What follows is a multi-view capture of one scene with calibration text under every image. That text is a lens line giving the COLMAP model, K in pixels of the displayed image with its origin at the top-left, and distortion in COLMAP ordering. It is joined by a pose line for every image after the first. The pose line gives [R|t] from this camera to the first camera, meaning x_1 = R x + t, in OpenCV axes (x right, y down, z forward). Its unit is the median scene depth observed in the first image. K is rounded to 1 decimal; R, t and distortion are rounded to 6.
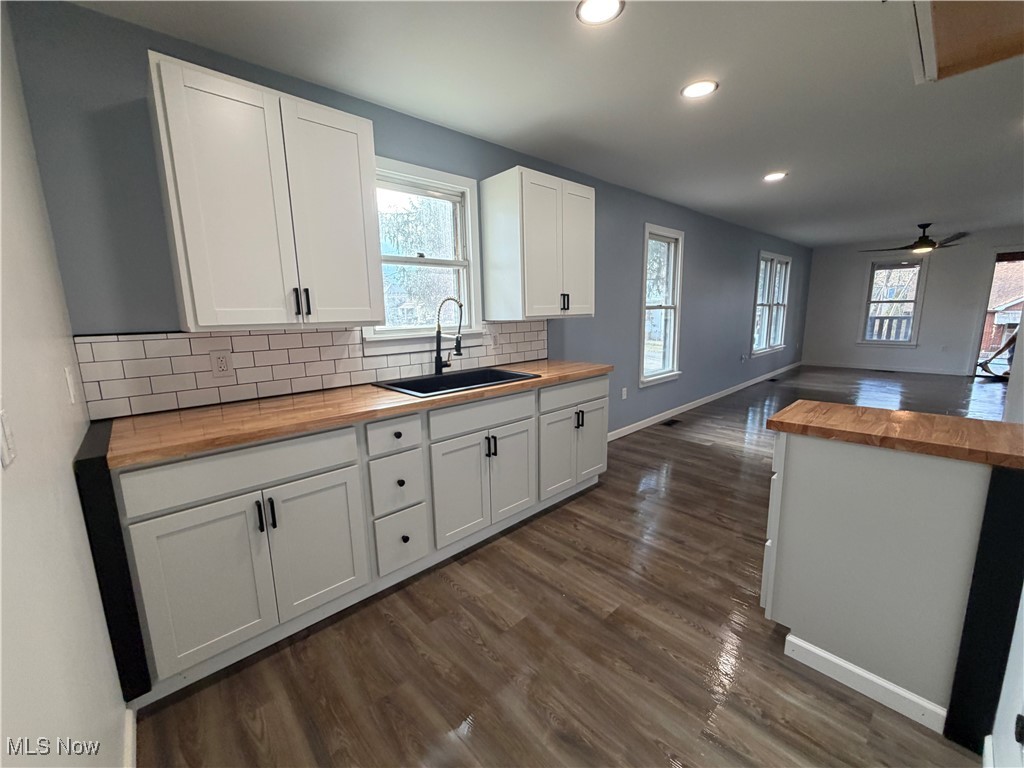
lens RADIAL K [[406.7, 0, 512.0], [0, 406.7, 384.0], [0, 0, 1]] dist [-0.001483, -0.000183]
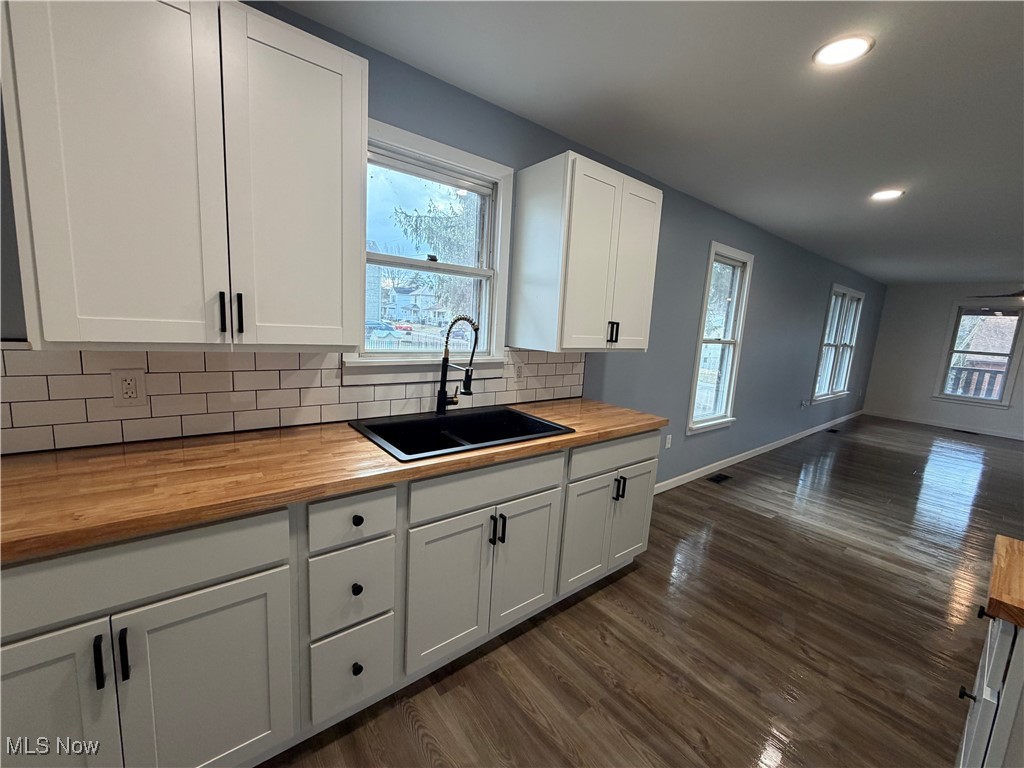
lens RADIAL K [[406.7, 0, 512.0], [0, 406.7, 384.0], [0, 0, 1]] dist [-0.001483, -0.000183]
pose [[0.993977, 0.091891, -0.059720, -0.005812], [-0.093342, 0.995392, -0.021977, -0.072058], [0.057425, 0.027419, 0.997973, 0.230466]]
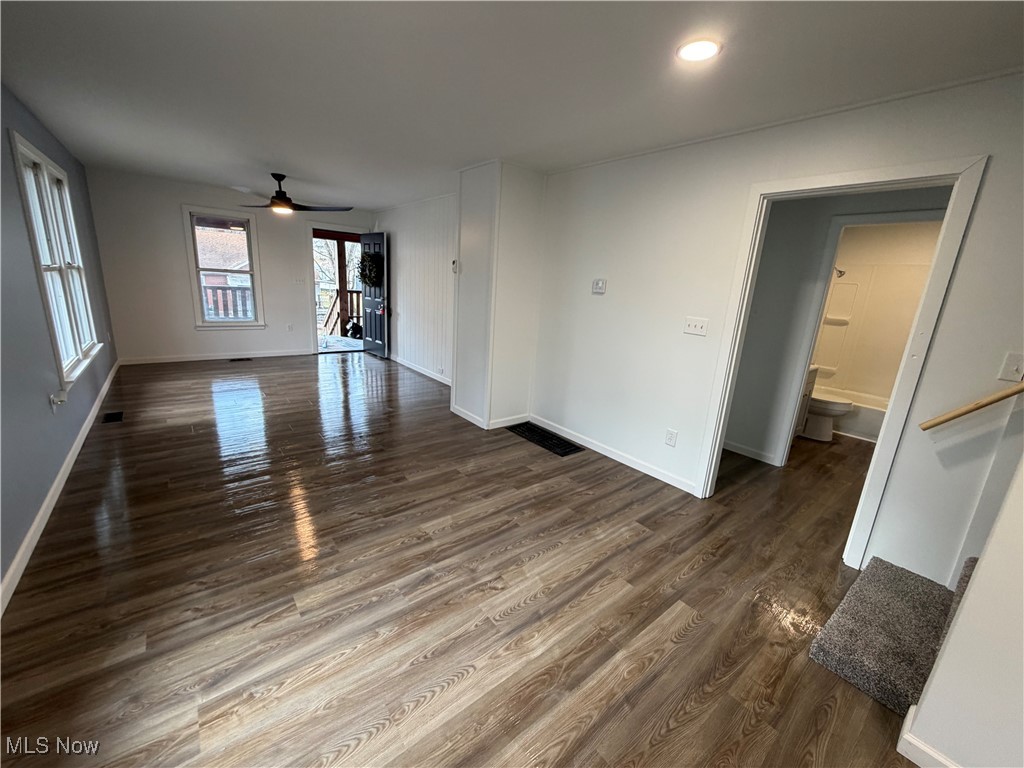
lens RADIAL K [[406.7, 0, 512.0], [0, 406.7, 384.0], [0, 0, 1]] dist [-0.001483, -0.000183]
pose [[0.062894, -0.218004, 0.973919, 0.489696], [0.112072, 0.971222, 0.210163, -0.278961], [-0.991708, 0.095931, 0.085516, 1.213011]]
